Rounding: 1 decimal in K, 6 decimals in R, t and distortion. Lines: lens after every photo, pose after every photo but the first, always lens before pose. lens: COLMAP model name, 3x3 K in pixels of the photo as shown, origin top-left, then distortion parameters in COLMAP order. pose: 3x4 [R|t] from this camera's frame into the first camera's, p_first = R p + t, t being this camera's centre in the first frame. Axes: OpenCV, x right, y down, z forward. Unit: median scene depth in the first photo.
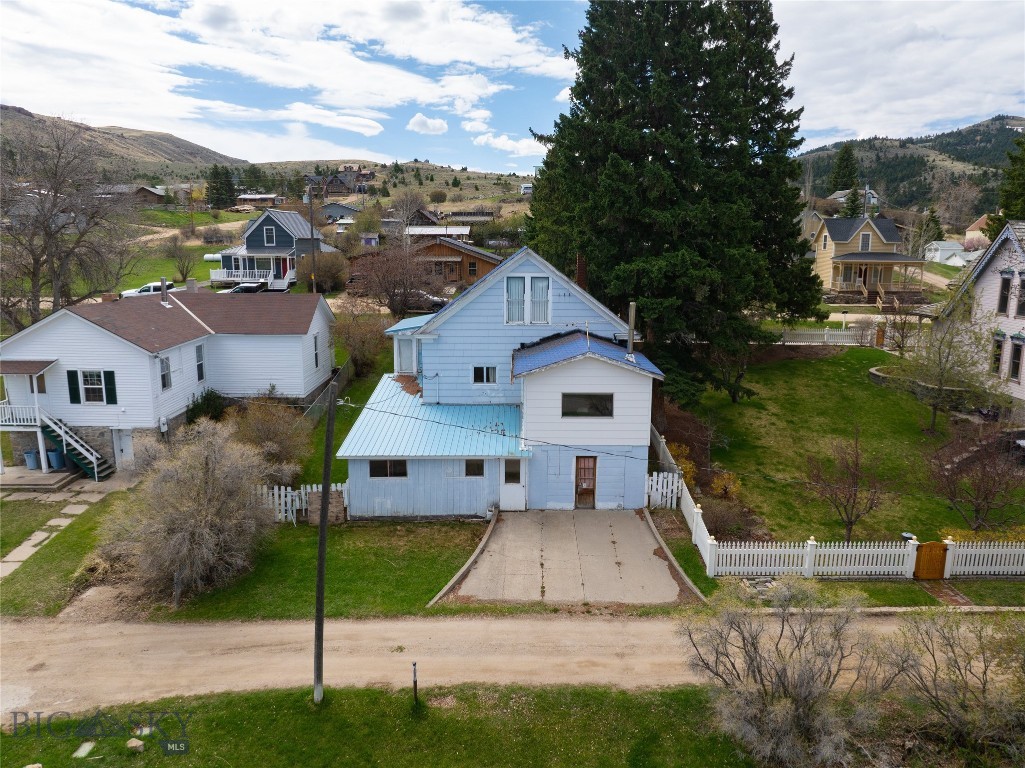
lens RADIAL K [[721.8, 0, 520.6], [0, 721.8, 369.4], [0, 0, 1]] dist [-0.050381, 0.004838]
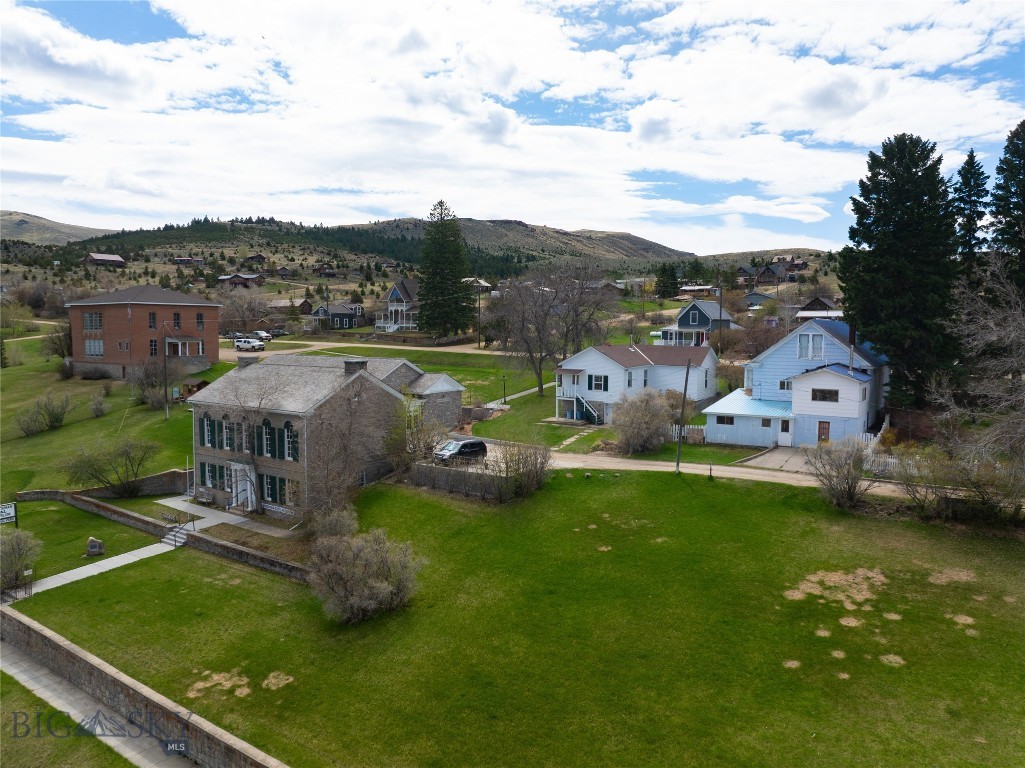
lens RADIAL K [[719.8, 0, 512.5], [0, 719.8, 384.0], [0, 0, 1]] dist [-0.043190, 0.006222]
pose [[0.825425, 0.043575, -0.562828, 0.422884], [-0.099008, 0.992737, -0.068343, 0.206643], [0.555762, 0.112137, 0.823744, -0.967781]]
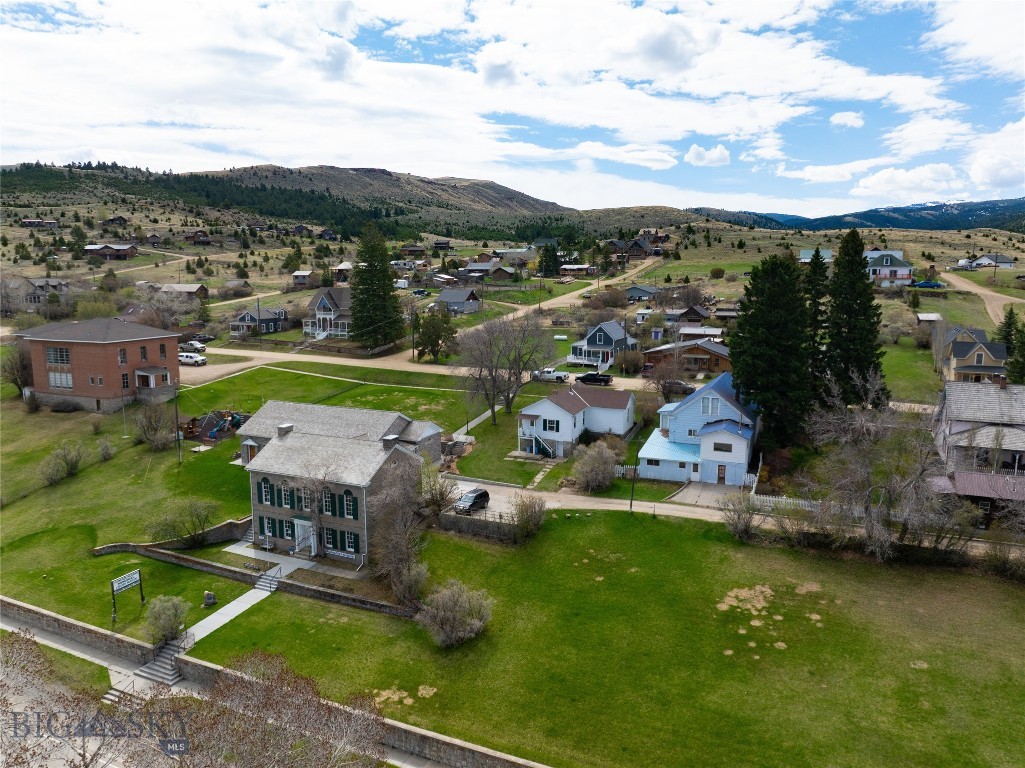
lens RADIAL K [[719.8, 0, 512.5], [0, 719.8, 384.0], [0, 0, 1]] dist [-0.043190, 0.006222]
pose [[0.917368, 0.058128, -0.393773, 0.376021], [-0.066273, 0.997776, -0.007108, -0.110366], [0.392485, 0.032617, 0.919180, -1.713294]]
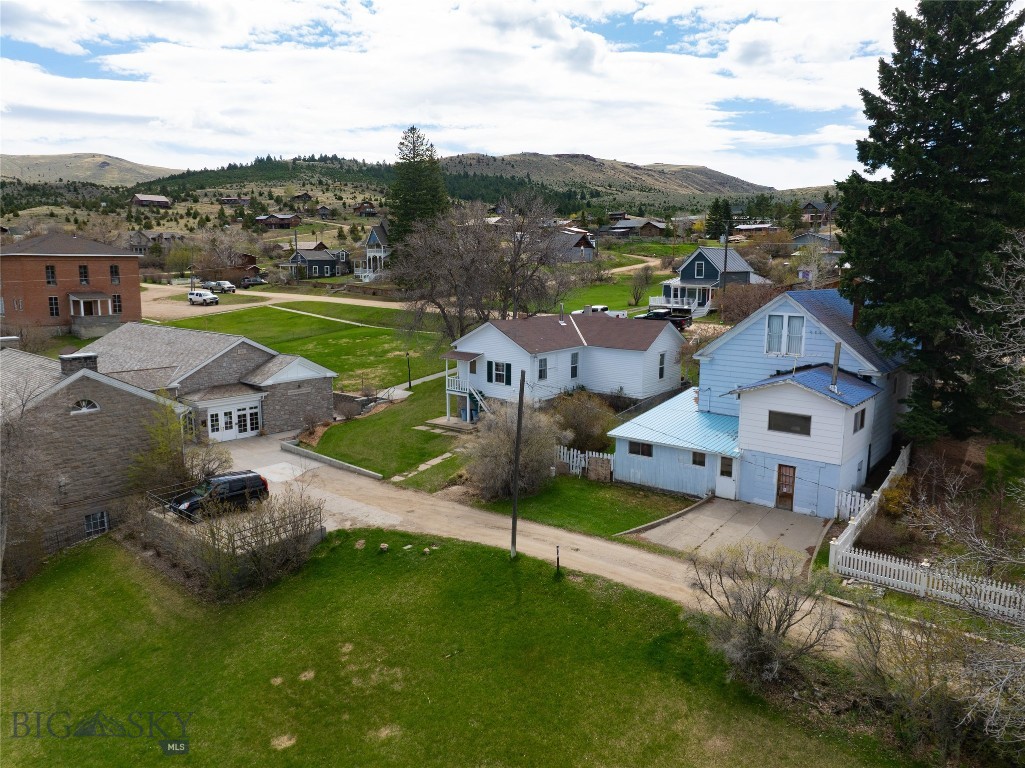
lens RADIAL K [[719.8, 0, 512.5], [0, 719.8, 384.0], [0, 0, 1]] dist [-0.043190, 0.006222]
pose [[0.764769, 0.103454, -0.635945, 0.424606], [-0.112286, 0.993321, 0.026560, 0.004028], [0.634445, 0.051096, 0.771277, -0.195223]]
